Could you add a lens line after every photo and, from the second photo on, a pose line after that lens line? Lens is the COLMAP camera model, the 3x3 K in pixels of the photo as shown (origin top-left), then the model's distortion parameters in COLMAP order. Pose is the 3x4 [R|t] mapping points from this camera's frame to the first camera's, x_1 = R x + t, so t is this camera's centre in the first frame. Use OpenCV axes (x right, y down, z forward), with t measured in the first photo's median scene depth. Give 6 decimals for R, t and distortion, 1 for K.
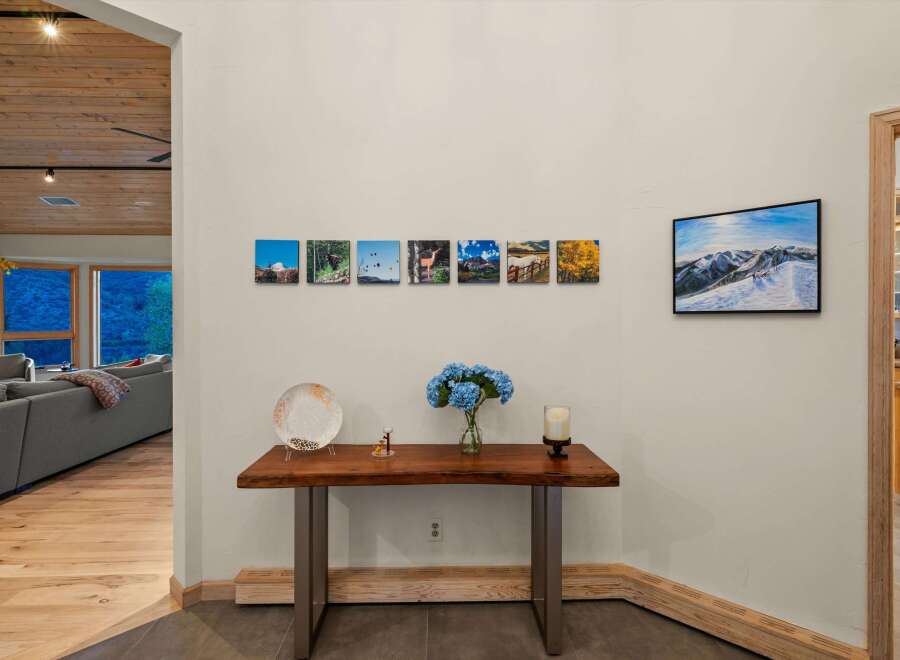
lens RADIAL K [[478.5, 0, 449.7], [0, 478.5, 316.7], [0, 0, 1]] dist [0.001453, 0.000194]
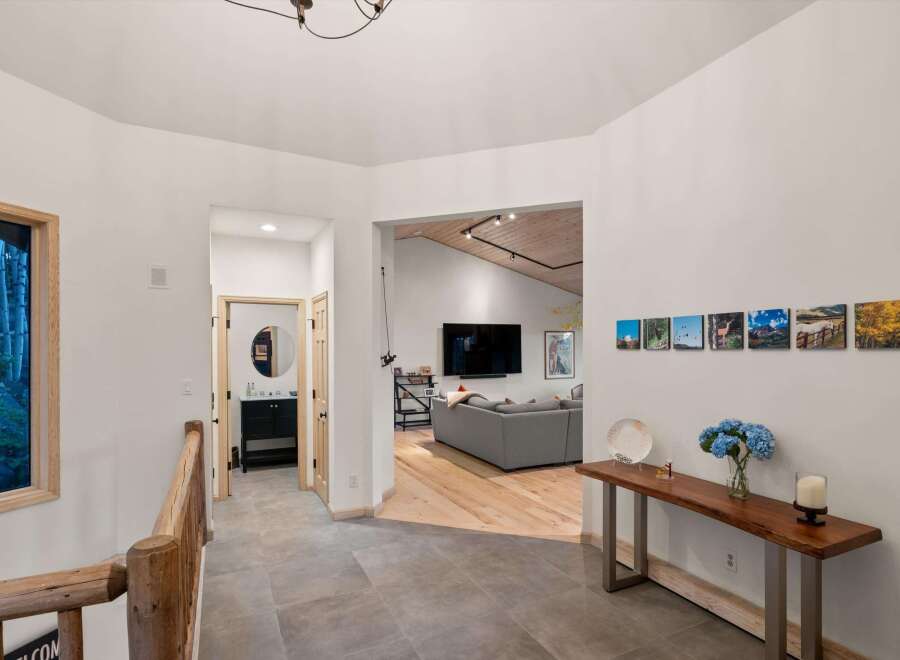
lens RADIAL K [[472.8, 0, 450.0], [0, 472.8, 330.0], [0, 0, 1]] dist [-0.004947, 0.002982]
pose [[0.411506, -0.035853, -0.910702, 0.747142], [0.001380, 0.999249, -0.038715, -0.072974], [0.911406, 0.014675, 0.411246, -0.108116]]
